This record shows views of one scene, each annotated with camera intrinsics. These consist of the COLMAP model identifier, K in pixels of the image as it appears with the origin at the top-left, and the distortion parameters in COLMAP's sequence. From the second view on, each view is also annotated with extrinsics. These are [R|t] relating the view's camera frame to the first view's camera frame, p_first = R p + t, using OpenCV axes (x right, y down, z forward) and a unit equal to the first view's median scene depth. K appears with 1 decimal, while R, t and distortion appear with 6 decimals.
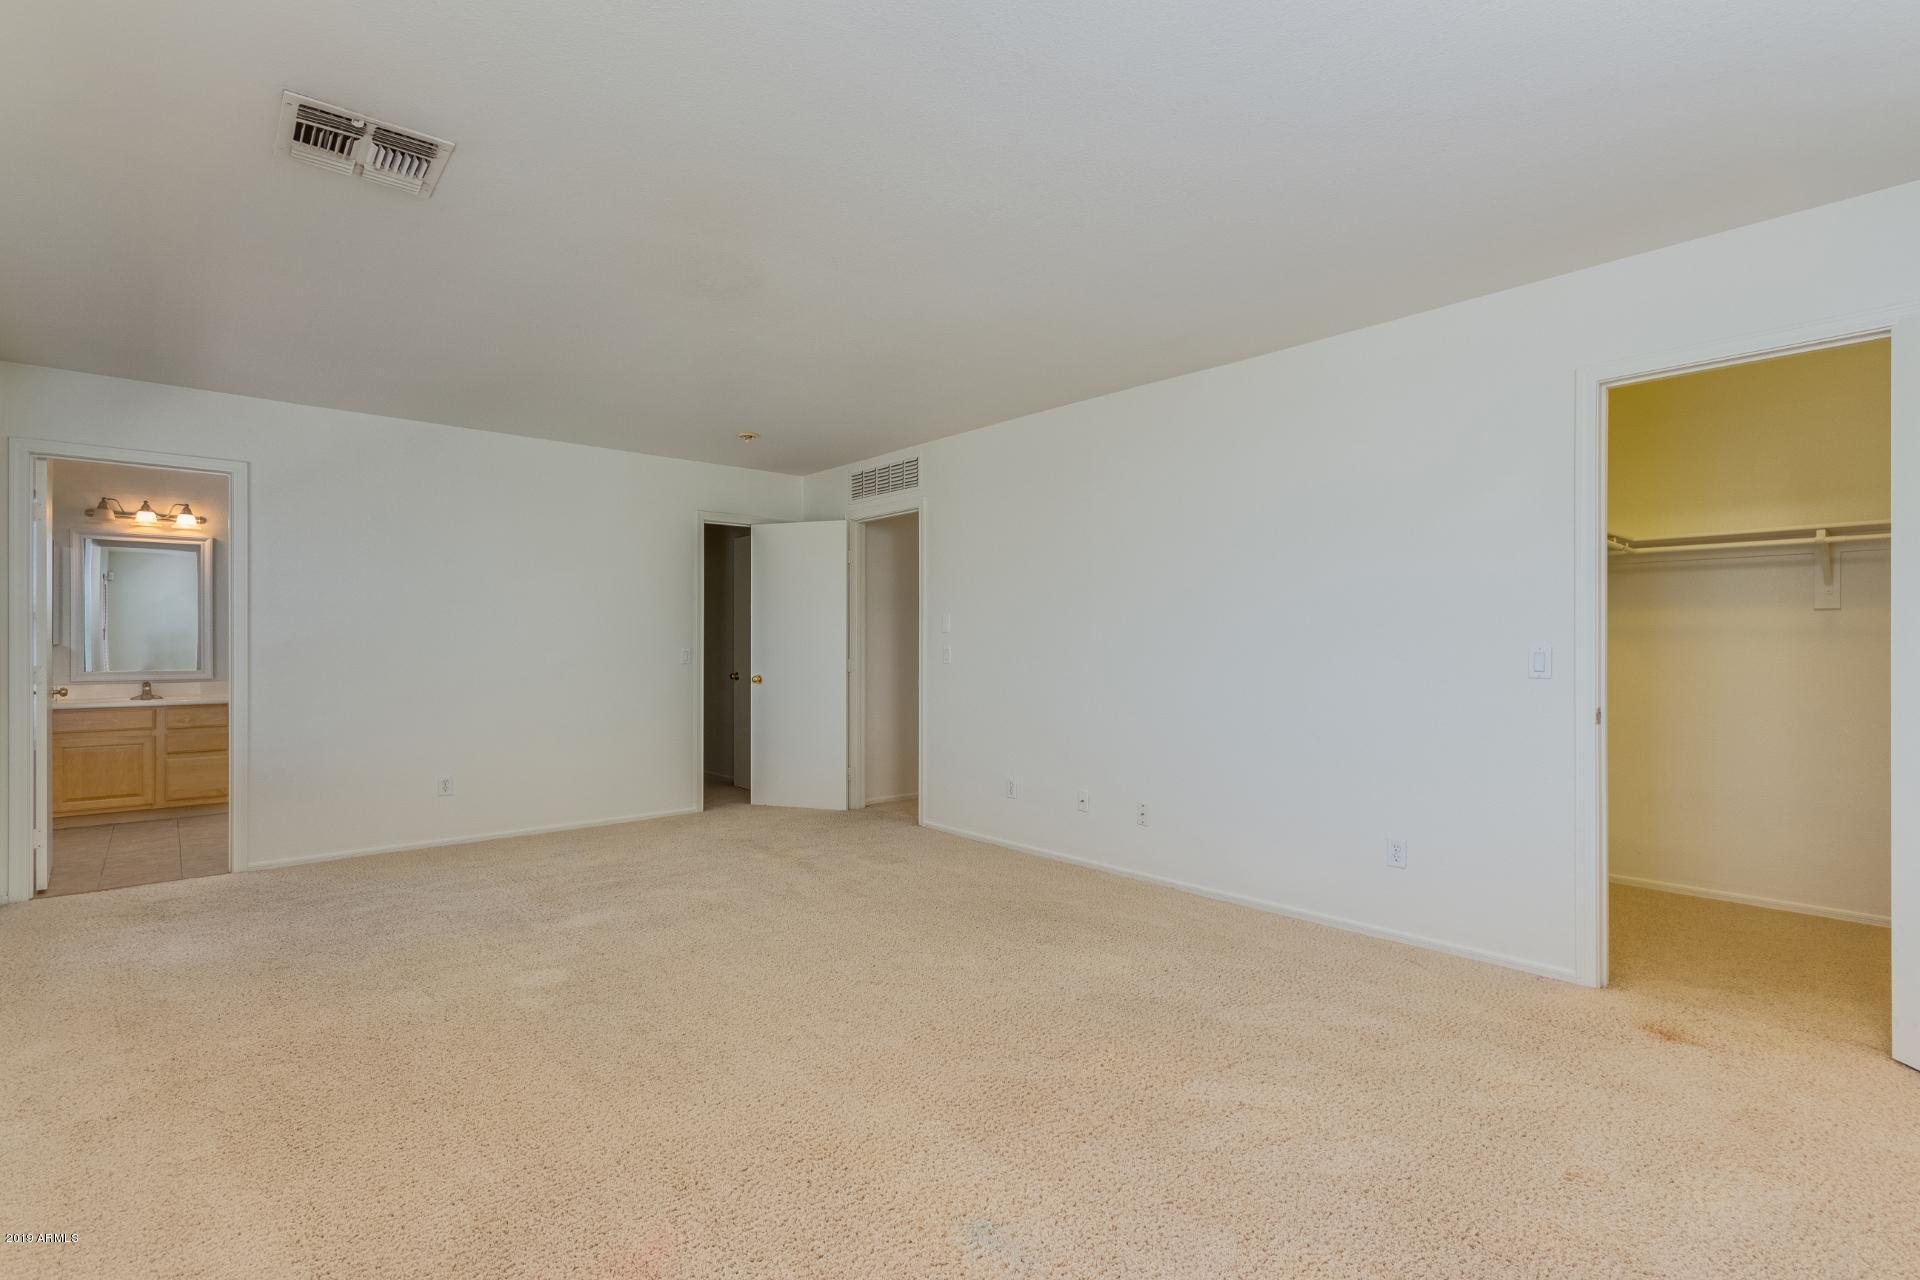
lens RADIAL K [[893.6, 0, 960.0], [0, 893.6, 640.0], [0, 0, 1]] dist [0.003568, 0.000966]
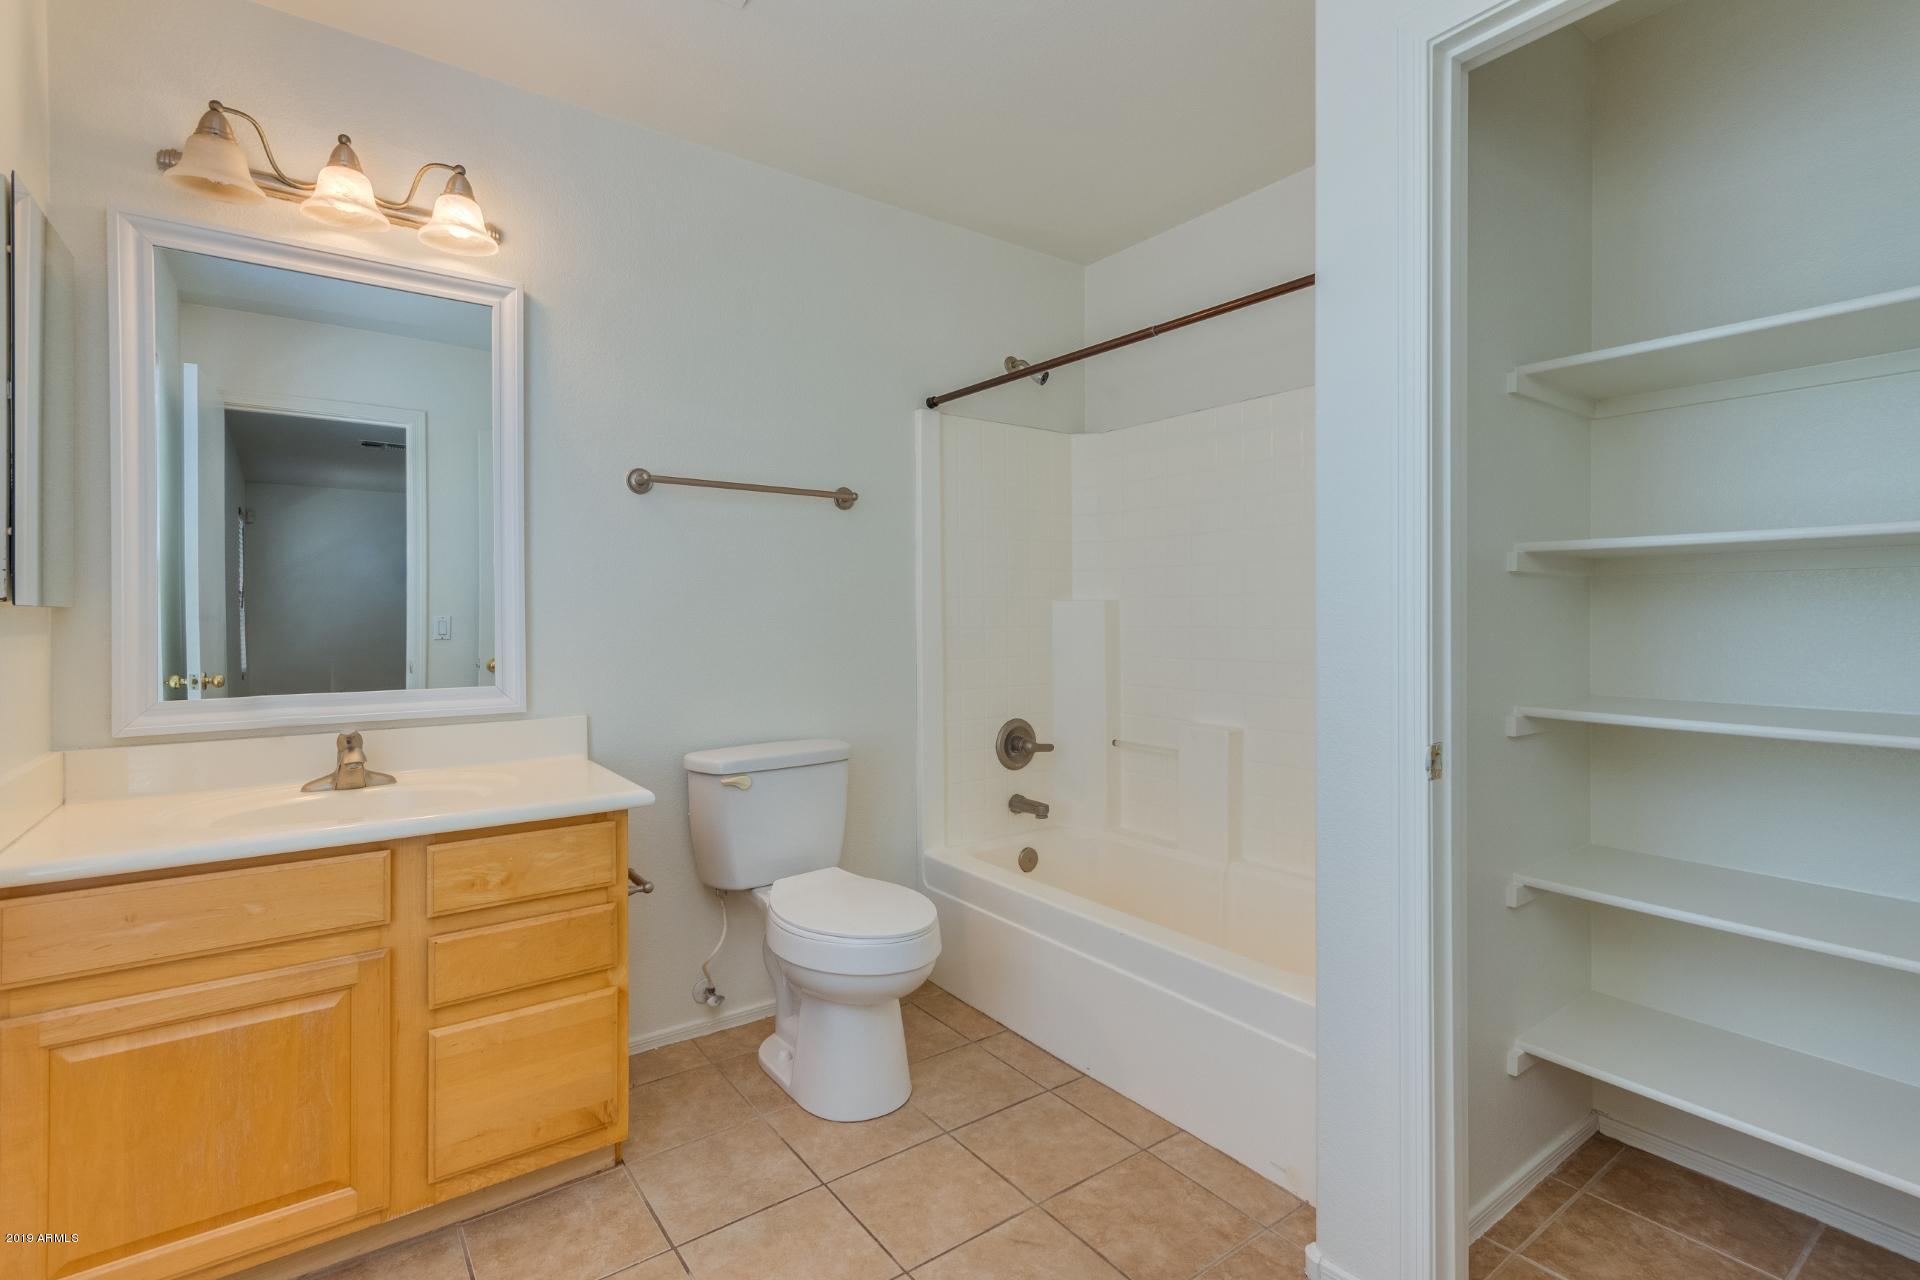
lens RADIAL K [[893.6, 0, 960.0], [0, 893.6, 640.0], [0, 0, 1]] dist [0.003568, 0.000966]
pose [[0.995509, 0.003010, -0.094614, -0.683123], [-0.002151, 0.999956, 0.009173, 0.012696], [0.094638, -0.008928, 0.995472, 0.729384]]
